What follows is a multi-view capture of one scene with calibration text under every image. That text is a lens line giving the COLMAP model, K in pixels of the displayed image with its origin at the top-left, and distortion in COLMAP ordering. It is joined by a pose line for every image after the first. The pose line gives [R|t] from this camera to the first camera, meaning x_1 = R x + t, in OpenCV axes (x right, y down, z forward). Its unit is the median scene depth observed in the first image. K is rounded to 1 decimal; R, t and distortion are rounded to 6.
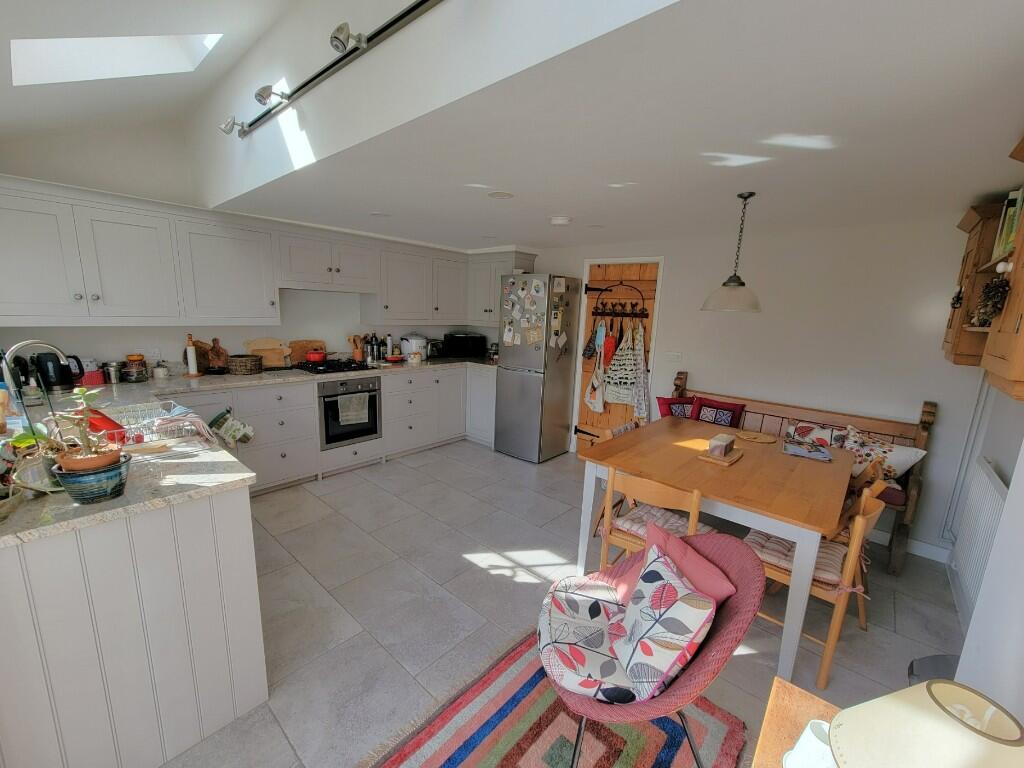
lens RADIAL K [[416.6, 0, 501.7], [0, 416.6, 387.6], [0, 0, 1]] dist [0.000110, -0.000684]
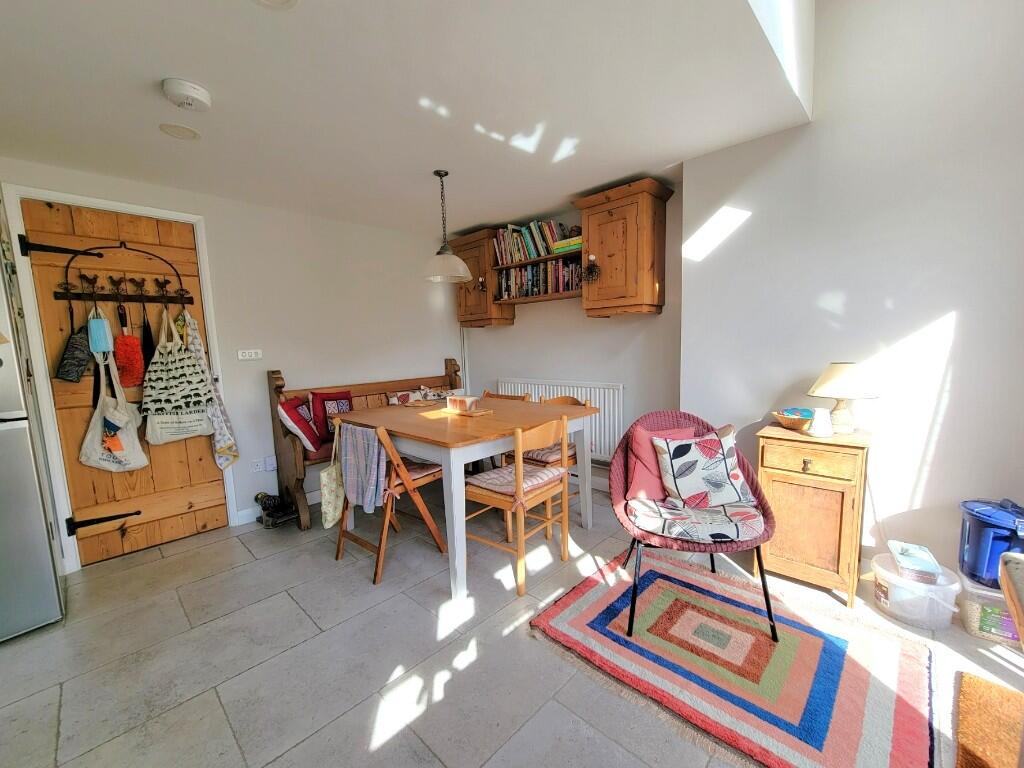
lens RADIAL K [[416.6, 0, 506.4], [0, 416.6, 390.3], [0, 0, 1]] dist [0.000110, -0.000684]
pose [[0.038033, -0.149264, 0.988066, -0.307110], [0.222745, 0.965170, 0.137231, -0.010459], [-0.974135, 0.214867, 0.069957, 0.464776]]
